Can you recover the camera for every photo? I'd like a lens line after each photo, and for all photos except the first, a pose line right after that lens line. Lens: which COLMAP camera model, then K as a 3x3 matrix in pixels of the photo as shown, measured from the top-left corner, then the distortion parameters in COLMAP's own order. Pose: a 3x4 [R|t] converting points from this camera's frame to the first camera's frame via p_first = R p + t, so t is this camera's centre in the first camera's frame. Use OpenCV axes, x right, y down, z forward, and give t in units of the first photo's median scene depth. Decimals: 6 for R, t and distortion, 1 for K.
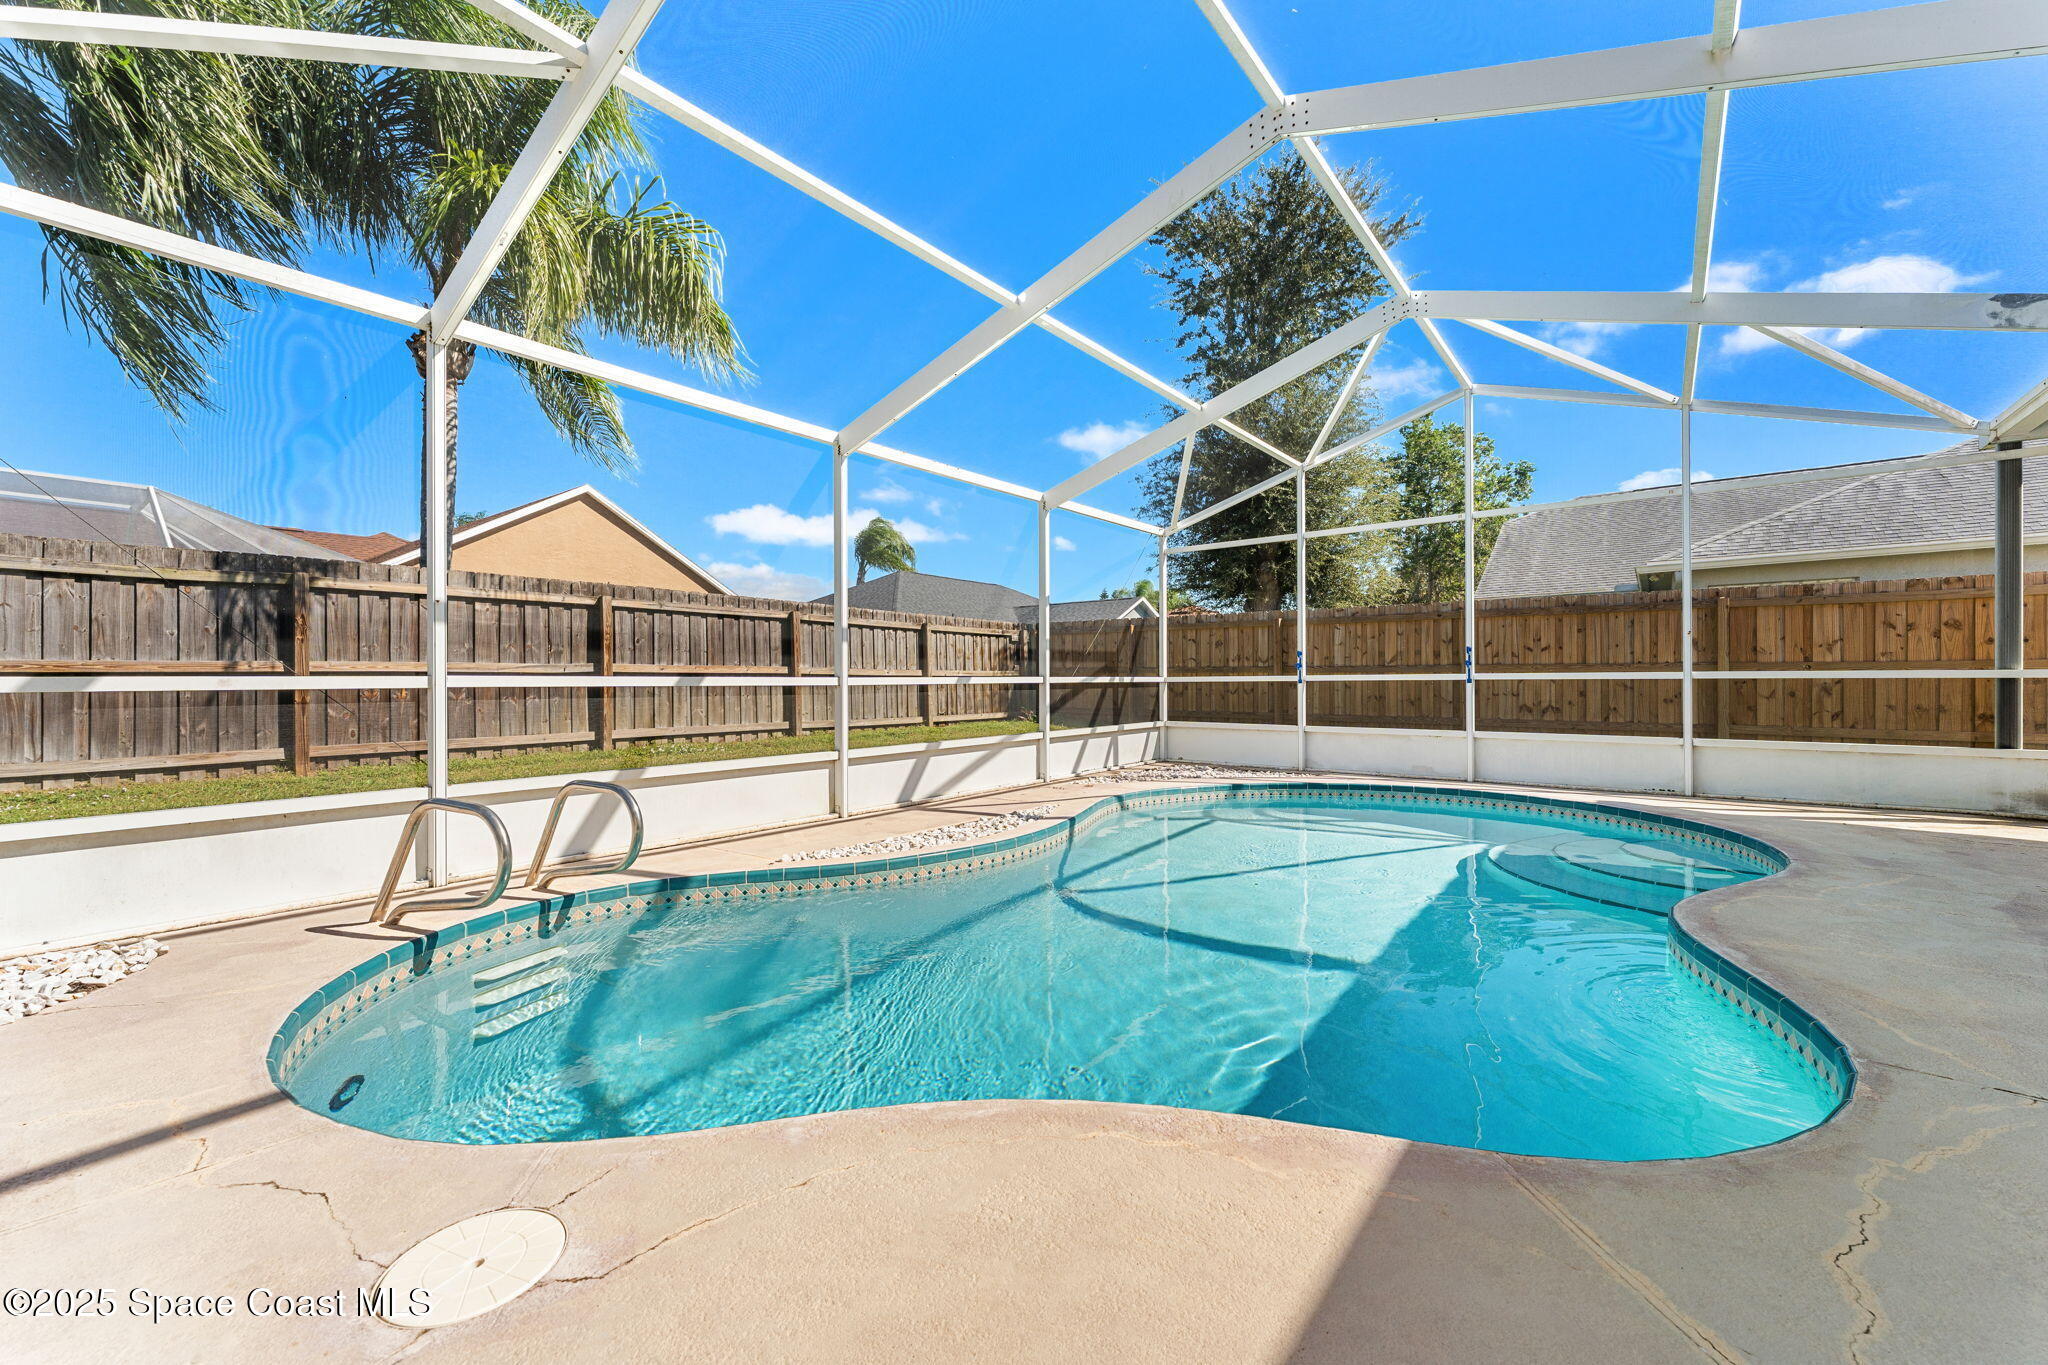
lens RADIAL K [[813.2, 0, 1026.2], [0, 813.2, 681.1], [0, 0, 1]] dist [0.000366, -0.000082]
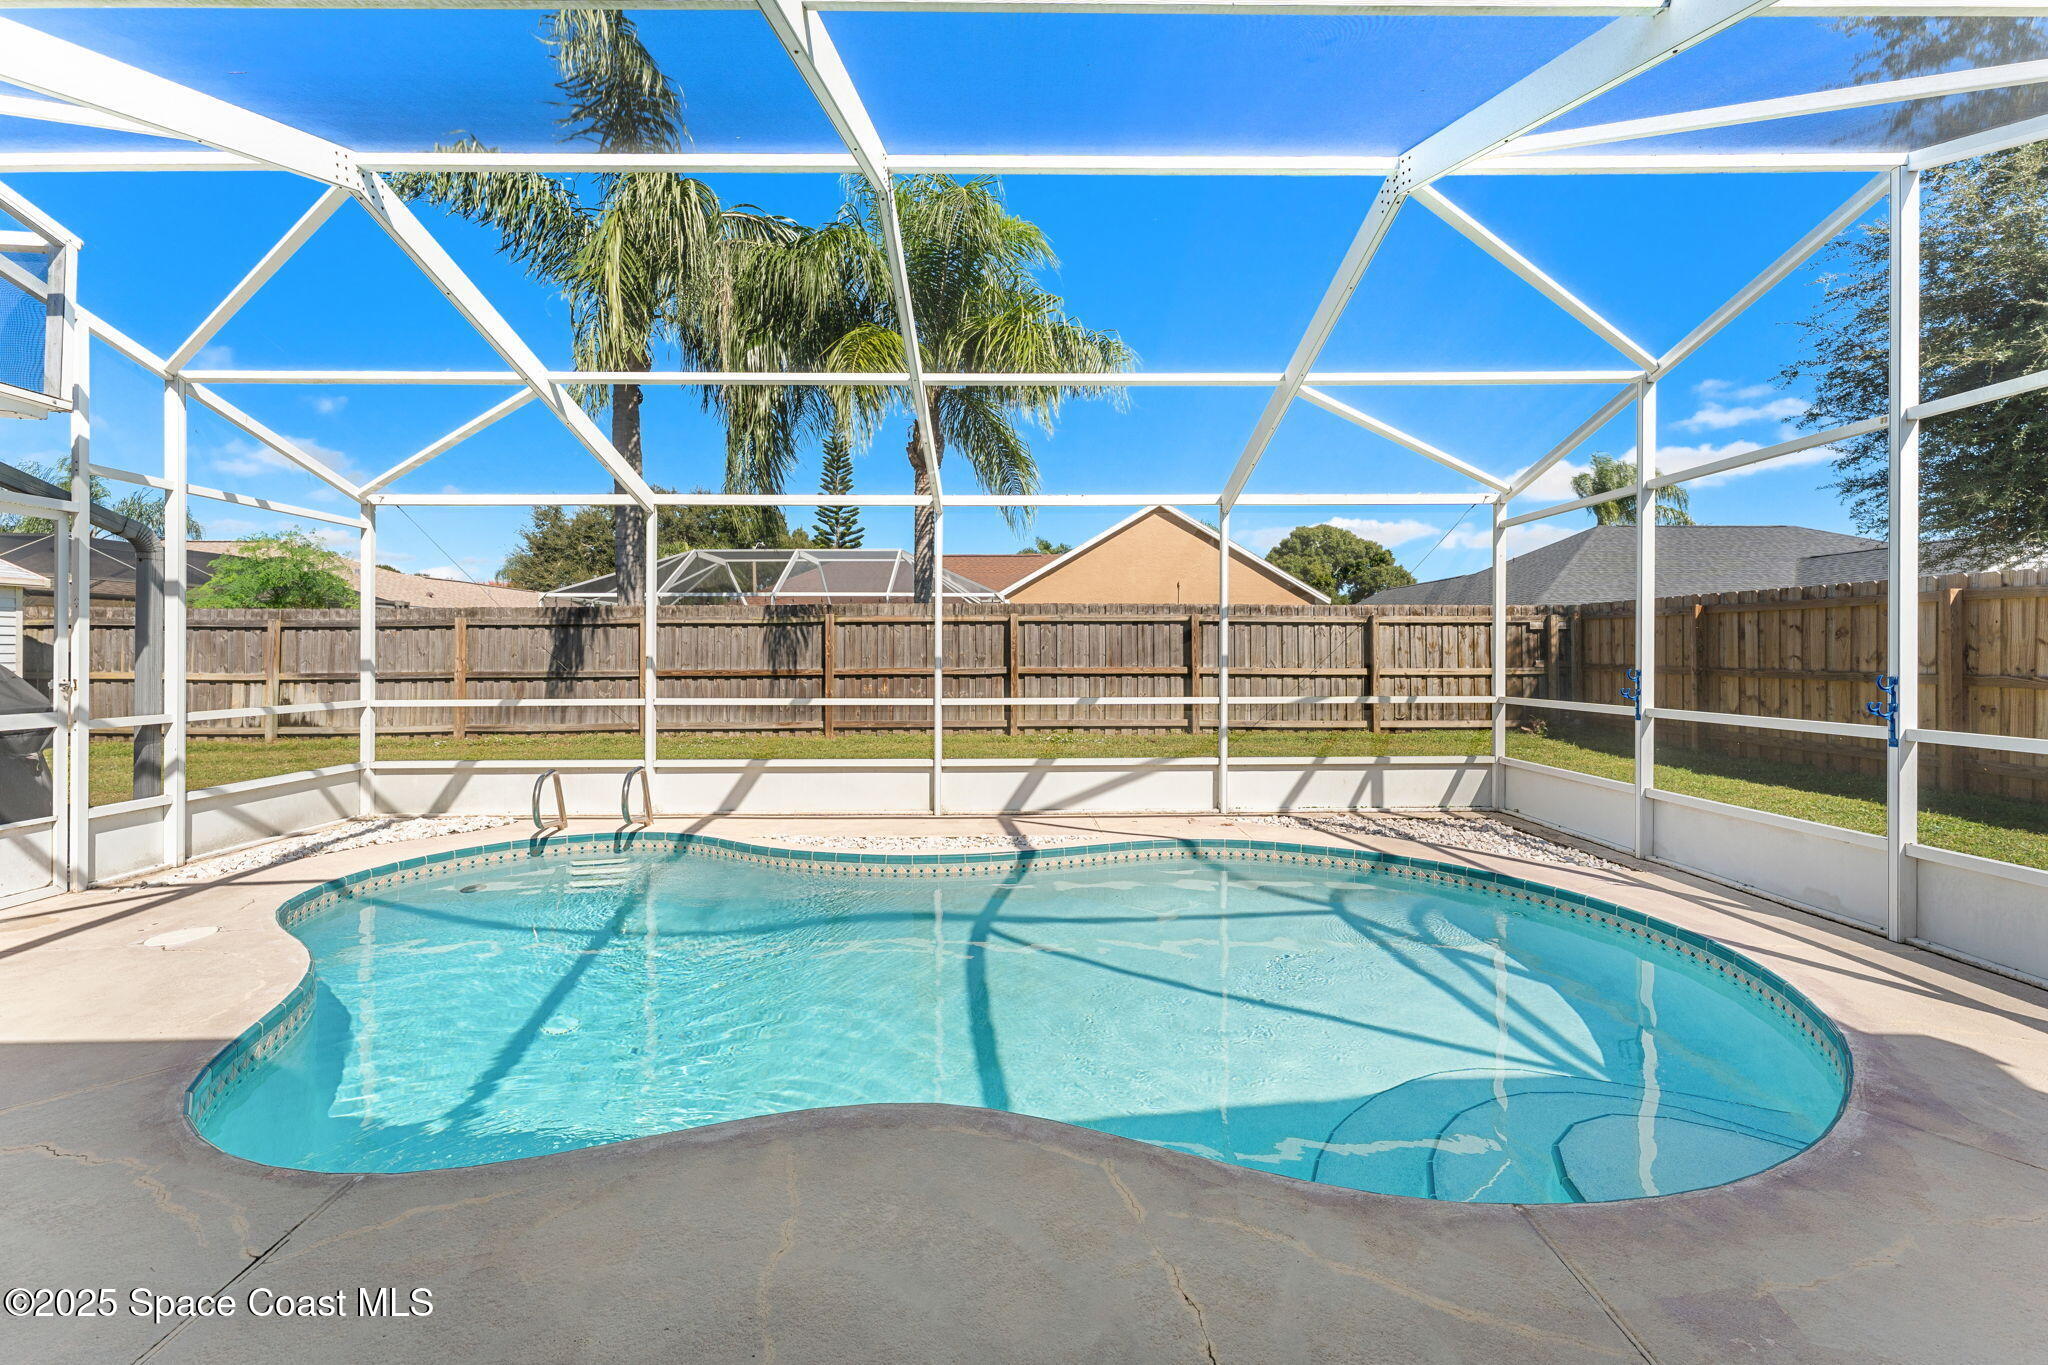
lens RADIAL K [[823.4, 0, 1023.6], [0, 823.4, 672.6], [0, 0, 1]] dist [0.000892, -0.000258]
pose [[0.624318, 0.020637, -0.780898, 0.528905], [-0.002040, 0.999691, 0.024788, -0.048046], [0.781168, -0.013883, 0.624167, 0.229361]]
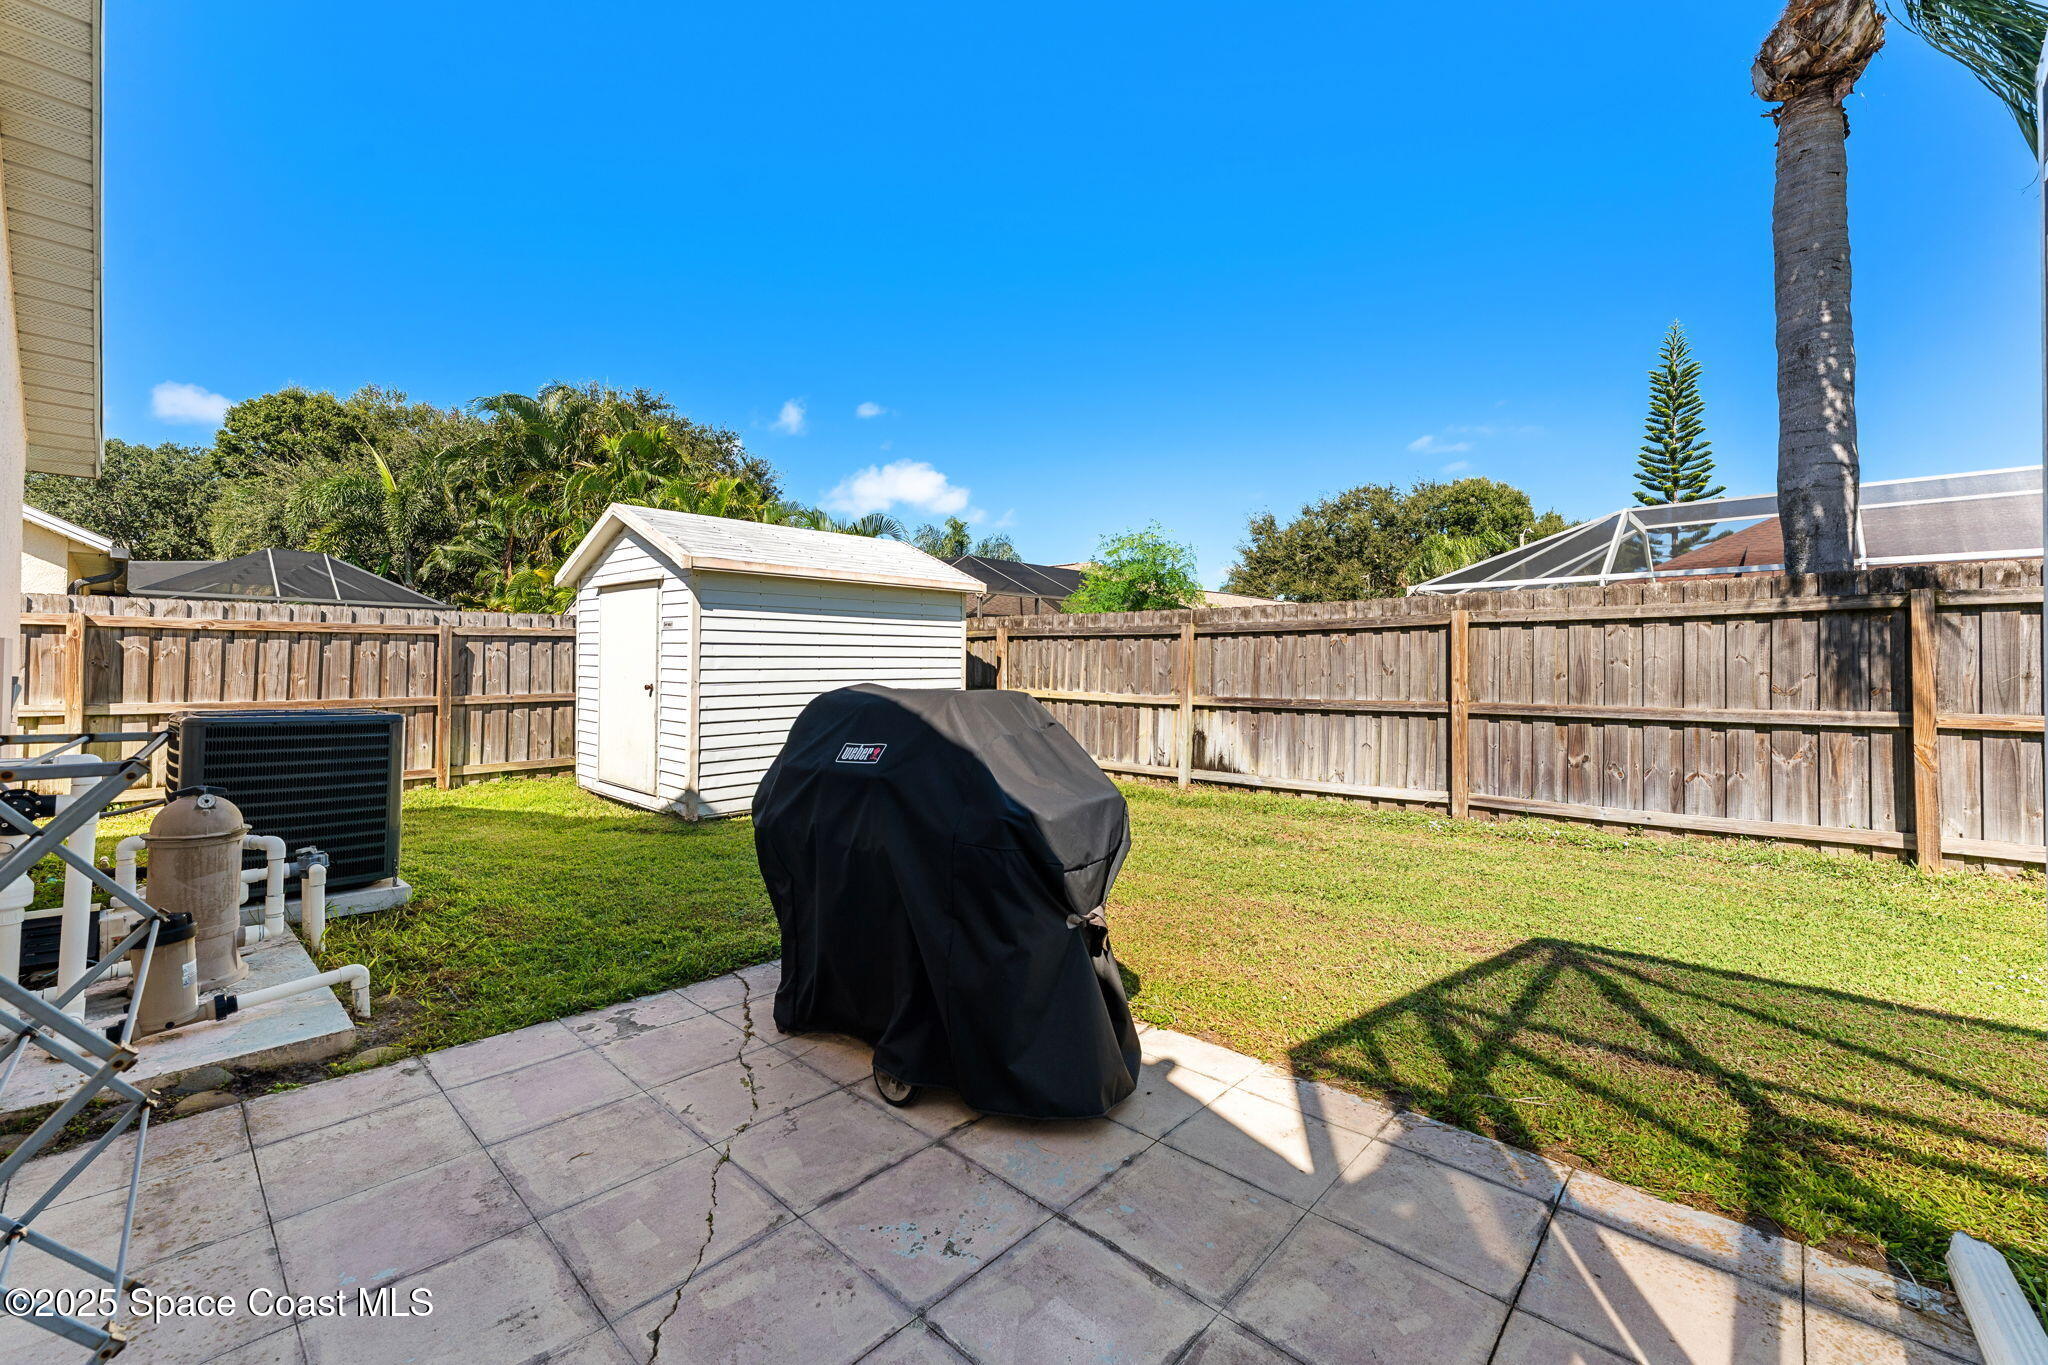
lens RADIAL K [[823.4, 0, 1023.6], [0, 823.4, 672.6], [0, 0, 1]] dist [0.000892, -0.000258]
pose [[-0.089334, 0.012959, -0.995917, -0.295116], [-0.004992, 0.999897, 0.013459, -0.051808], [0.995989, 0.006174, -0.089260, -0.001482]]
